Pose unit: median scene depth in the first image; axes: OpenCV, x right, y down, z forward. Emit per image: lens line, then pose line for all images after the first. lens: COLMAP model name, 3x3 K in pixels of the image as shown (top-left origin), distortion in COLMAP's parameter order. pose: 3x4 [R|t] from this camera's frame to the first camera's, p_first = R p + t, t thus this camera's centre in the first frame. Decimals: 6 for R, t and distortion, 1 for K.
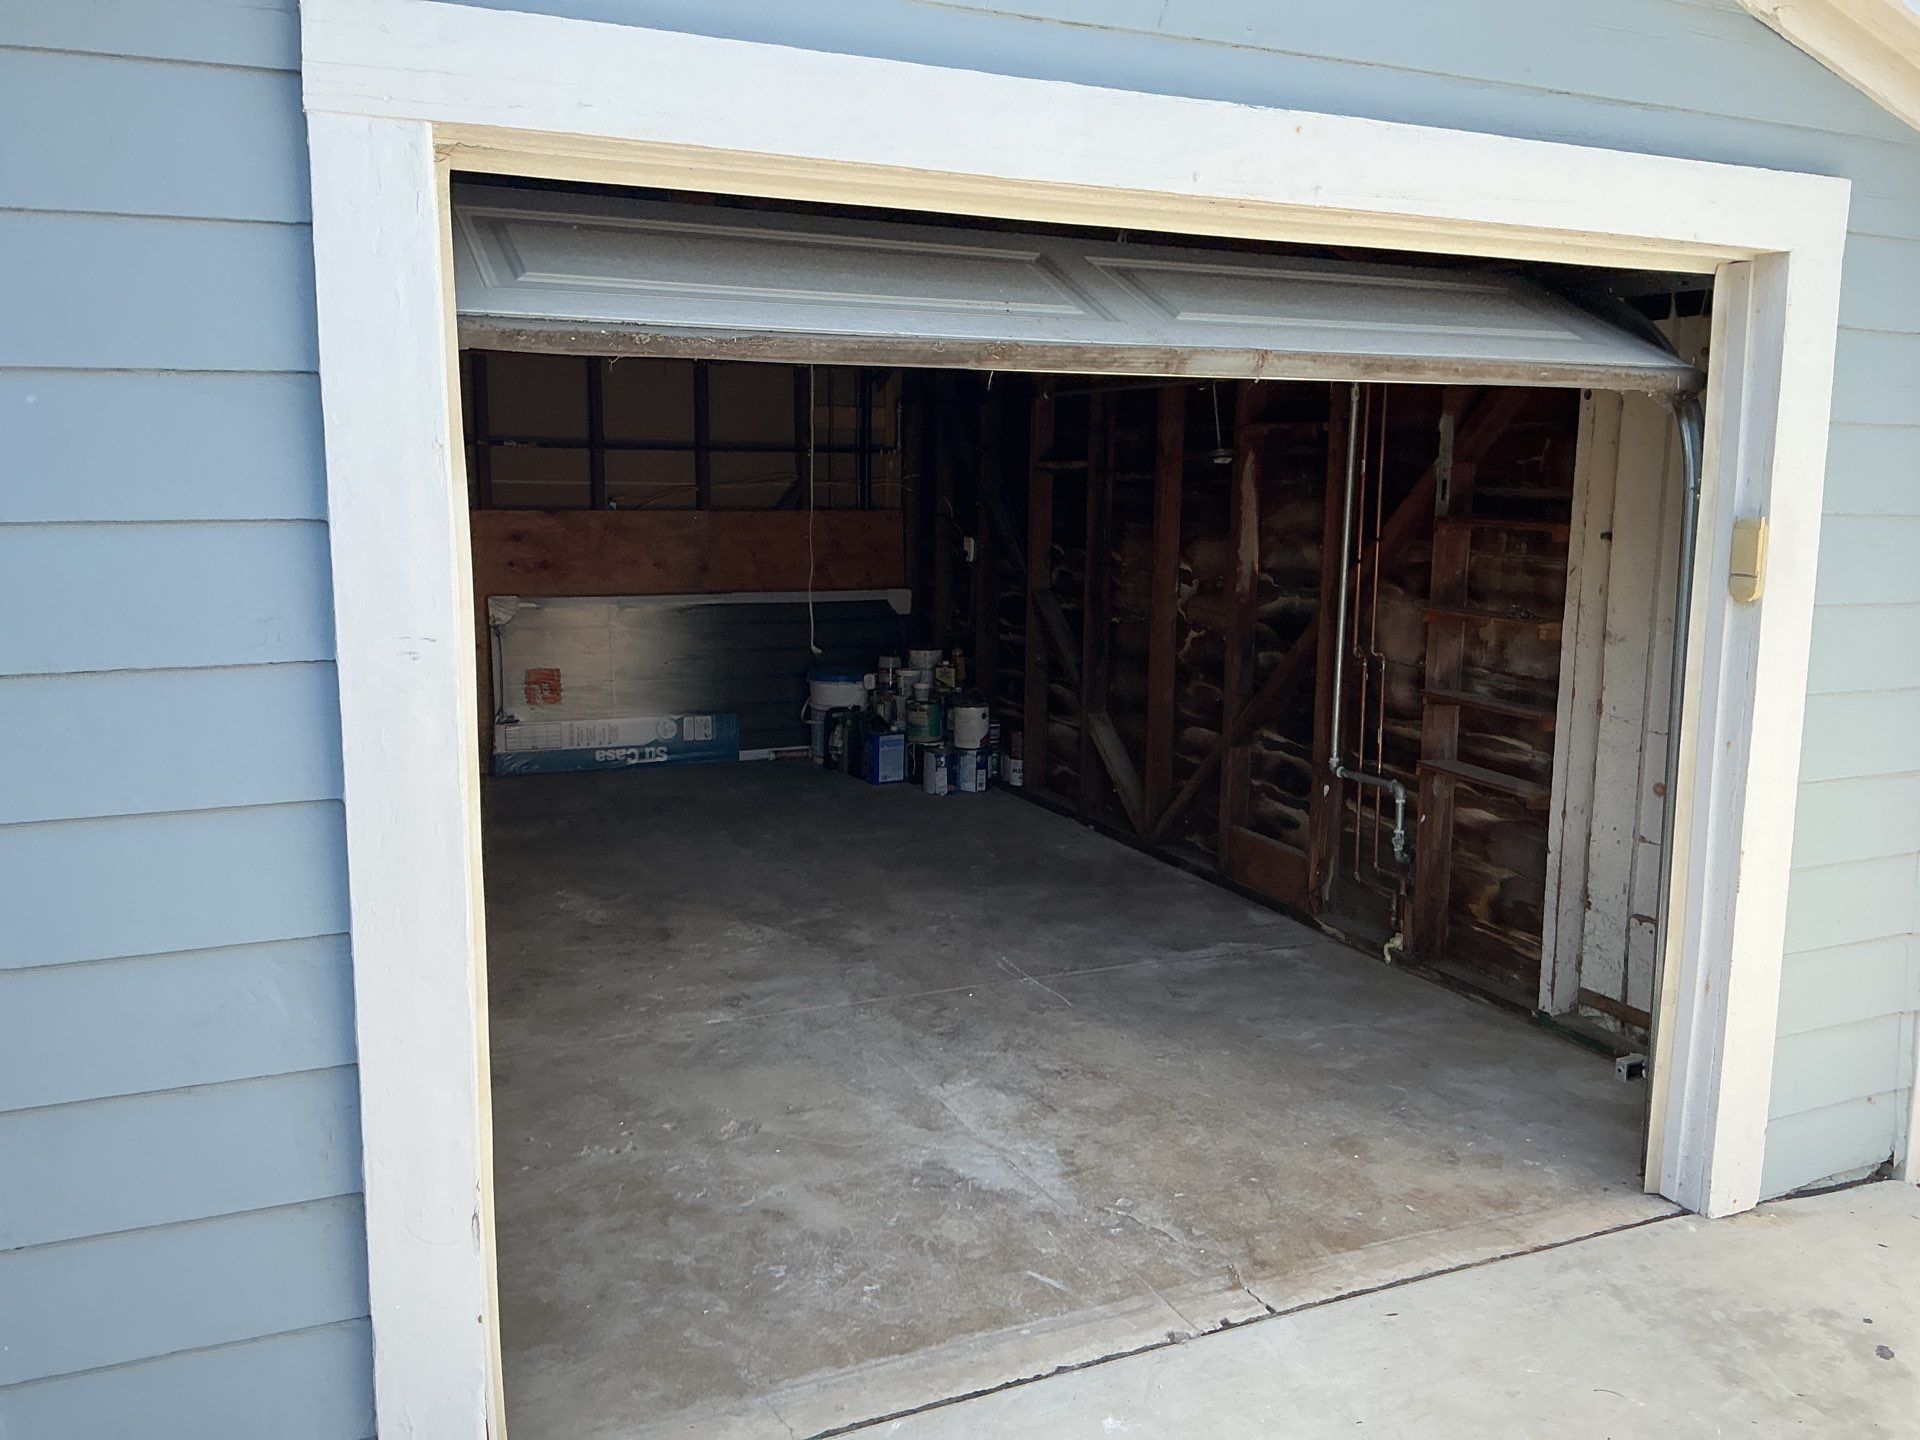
lens RADIAL K [[1583.6, 0, 960.0], [0, 1583.6, 720.0], [0, 0, 1]] dist [-0.006457, -0.007422]
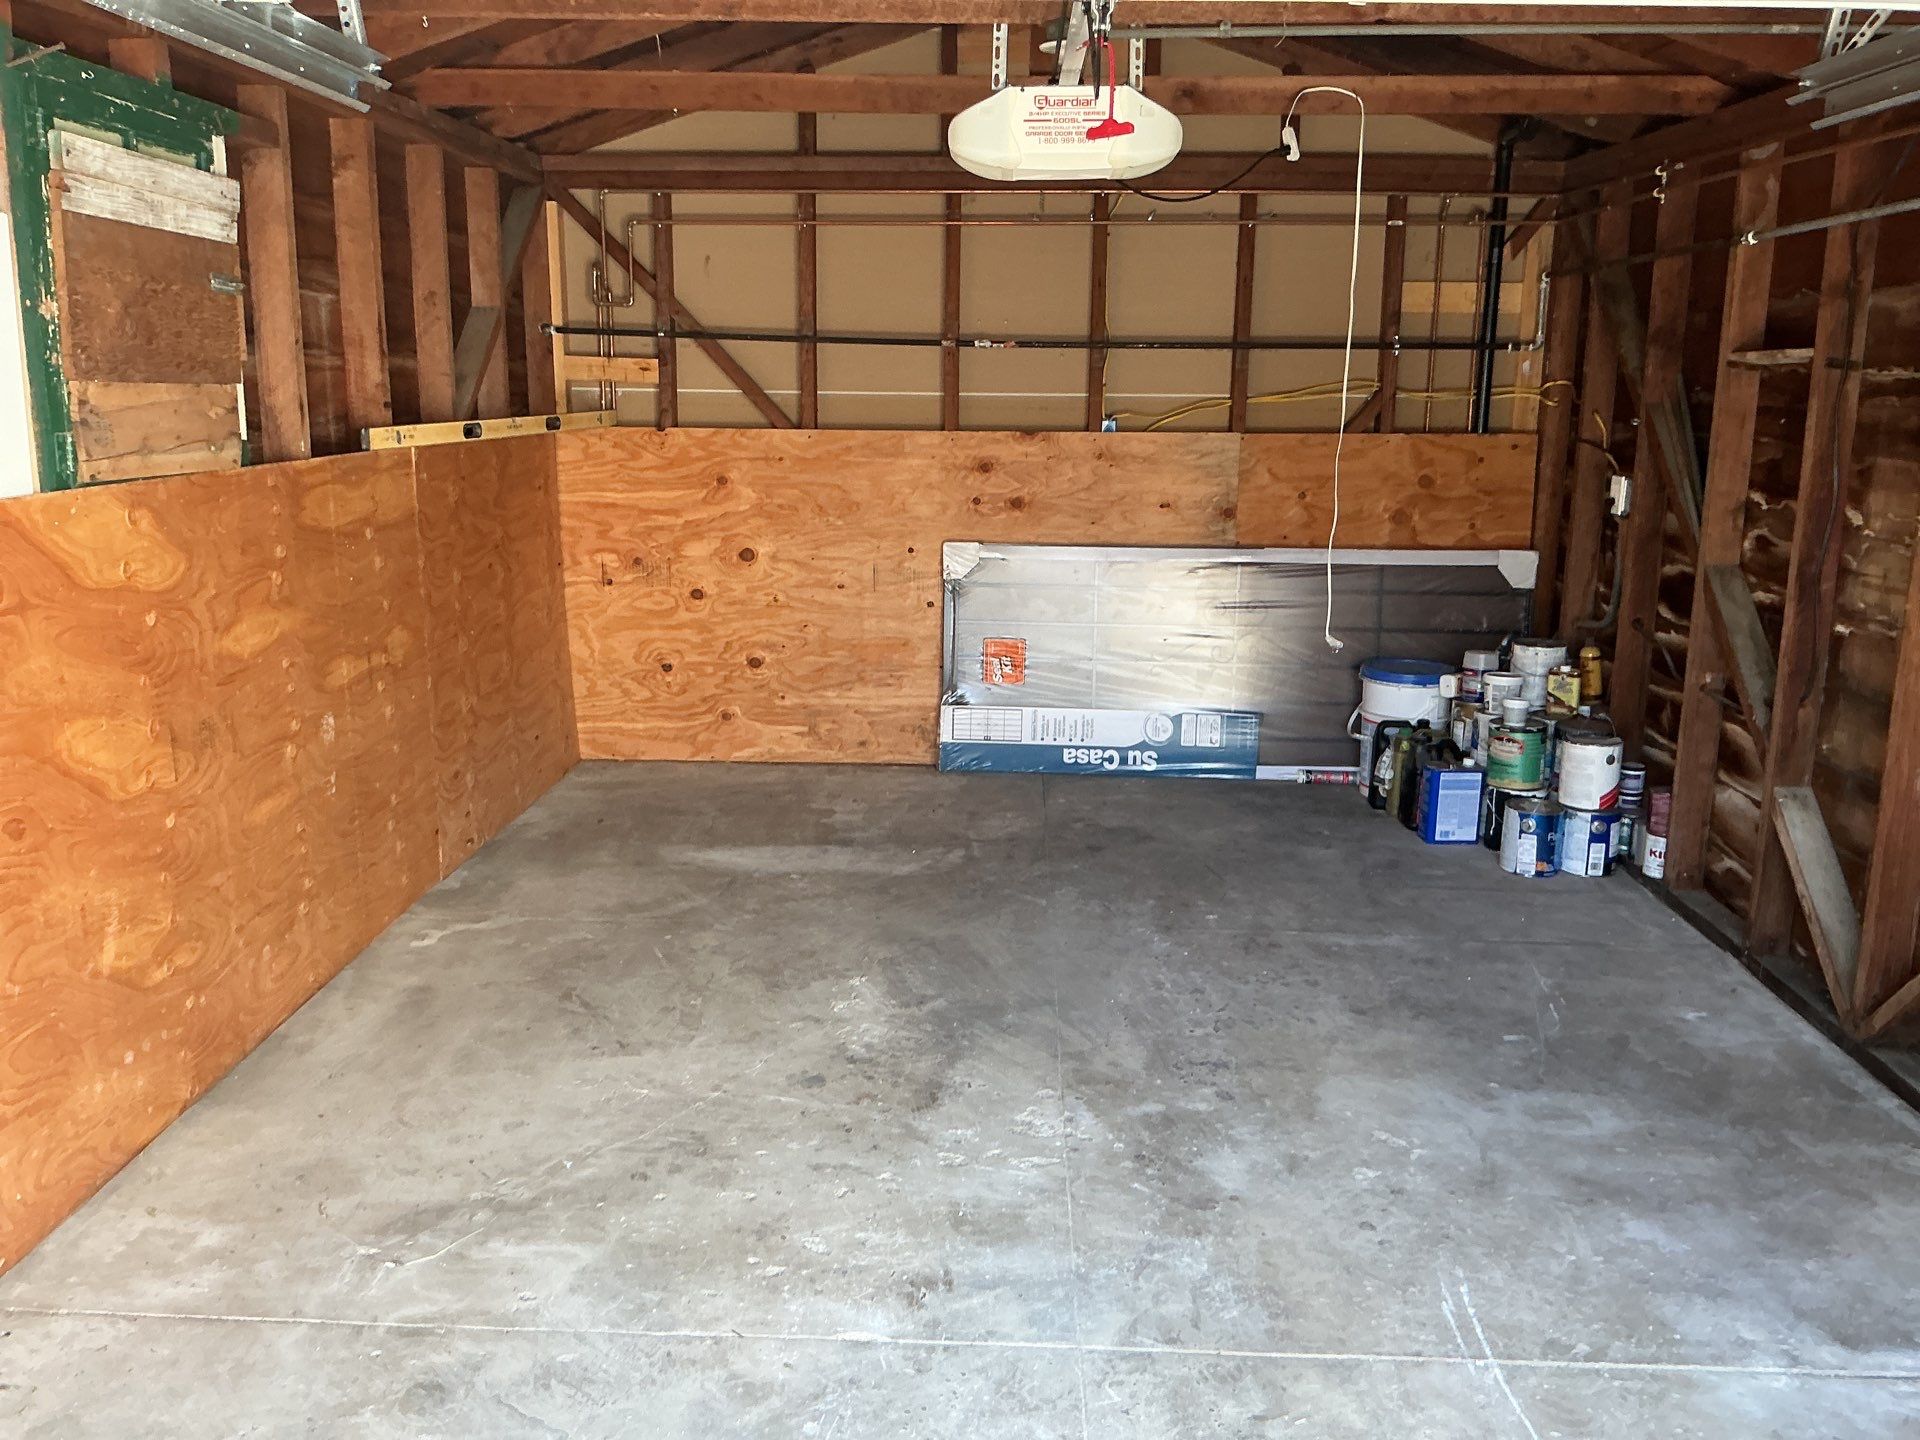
lens RADIAL K [[1597.8, 0, 935.2], [0, 1597.8, 720.7], [0, 0, 1]] dist [0.102101, -0.228848]
pose [[0.889298, 0.089059, -0.448573, 0.063613], [-0.070617, 0.995833, 0.057712, -0.036536], [0.451844, -0.019646, 0.891881, 0.300859]]
